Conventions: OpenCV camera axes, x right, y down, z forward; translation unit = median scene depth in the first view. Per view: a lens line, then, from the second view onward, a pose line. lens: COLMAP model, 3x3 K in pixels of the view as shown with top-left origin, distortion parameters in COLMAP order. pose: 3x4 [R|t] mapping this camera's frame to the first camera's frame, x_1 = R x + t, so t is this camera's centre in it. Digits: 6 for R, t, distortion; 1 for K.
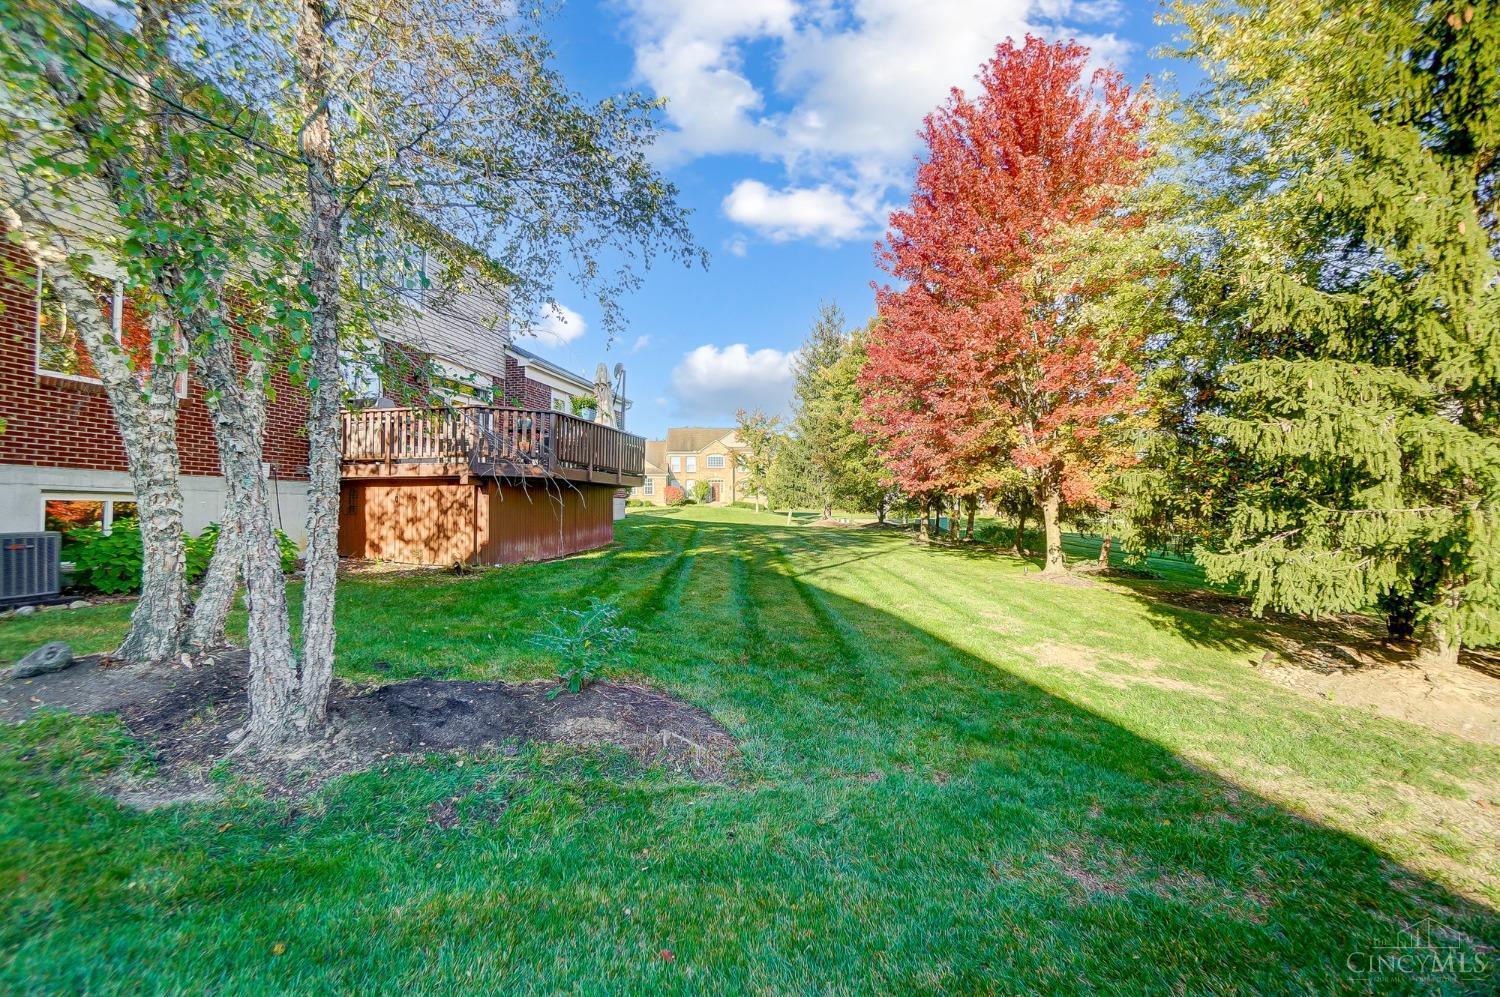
lens RADIAL K [[672.8, 0, 741.5], [0, 672.8, 493.8], [0, 0, 1]] dist [-0.067311, 0.026242]
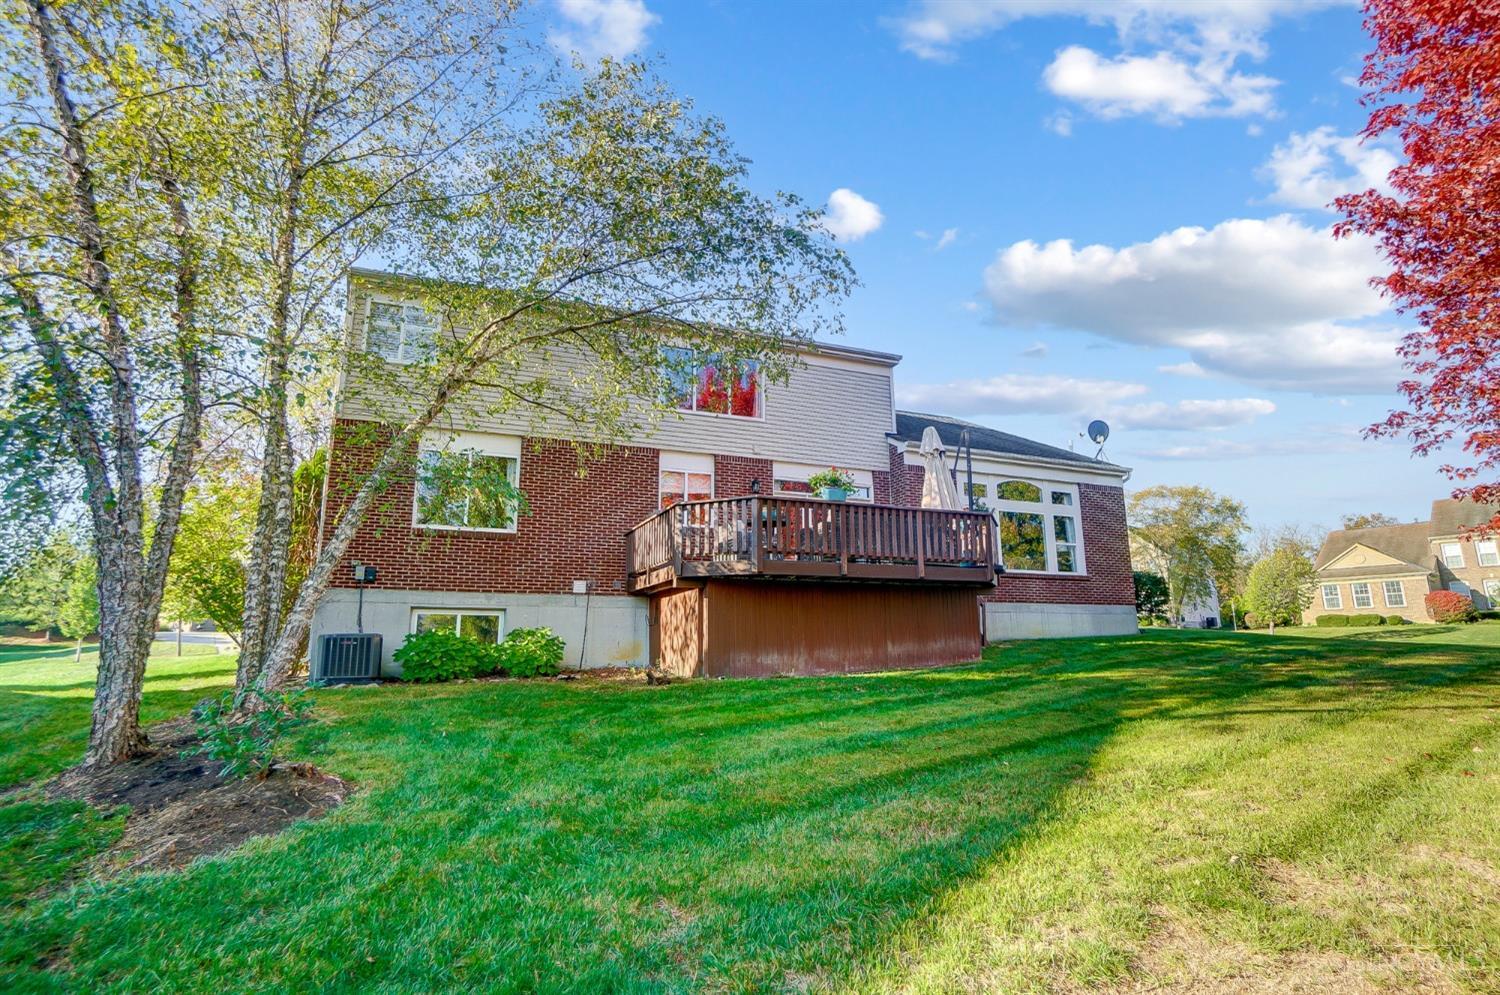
lens RADIAL K [[750.9, 0, 750.0], [0, 750.9, 497.5], [0, 0, 1]] dist [-0.001016, -0.000149]
pose [[0.558984, -0.167765, -0.812029, 0.518549], [0.027303, 0.982511, -0.184191, 0.058607], [0.828729, 0.080789, 0.553789, 0.478225]]
